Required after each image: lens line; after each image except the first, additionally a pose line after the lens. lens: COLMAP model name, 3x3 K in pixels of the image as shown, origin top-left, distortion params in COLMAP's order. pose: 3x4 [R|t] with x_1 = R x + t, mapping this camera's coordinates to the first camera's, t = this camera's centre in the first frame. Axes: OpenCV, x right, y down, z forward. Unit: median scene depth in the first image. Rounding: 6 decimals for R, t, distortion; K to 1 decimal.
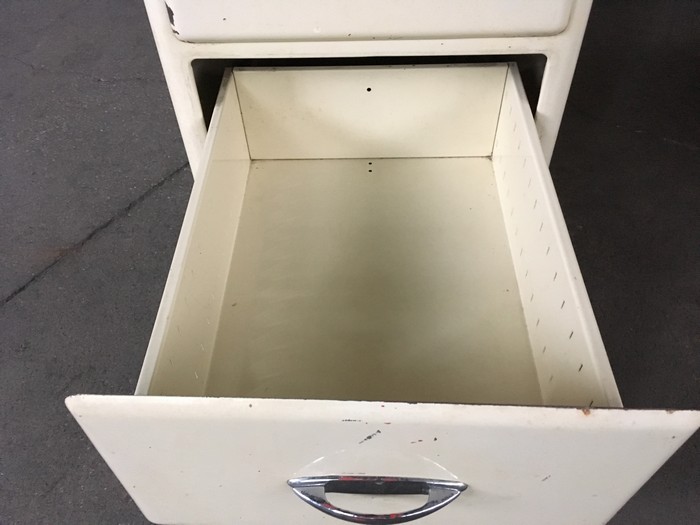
lens RADIAL K [[599.1, 0, 350.0], [0, 599.1, 262.5], [0, 0, 1]] dist [0.023408, -0.056450]
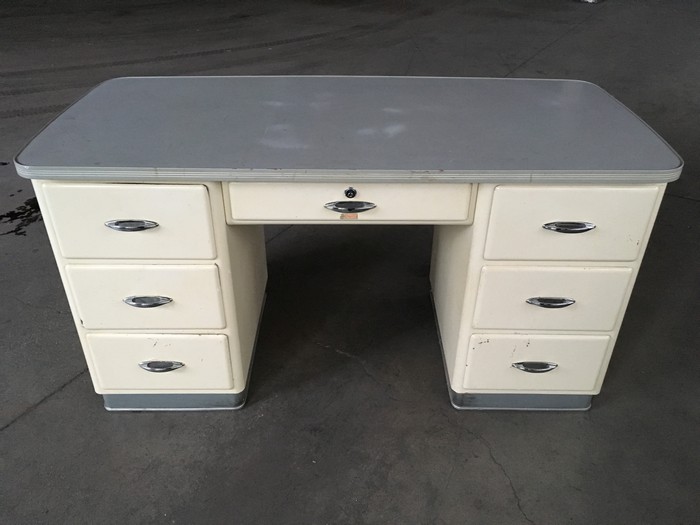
lens RADIAL K [[599.1, 0, 350.0], [0, 599.1, 262.5], [0, 0, 1]] dist [0.023408, -0.056450]
pose [[0.998725, 0.023006, 0.044934, 0.536252], [-0.011824, 0.971965, -0.234828, -0.033991], [-0.049076, 0.233997, 0.970998, -1.203336]]
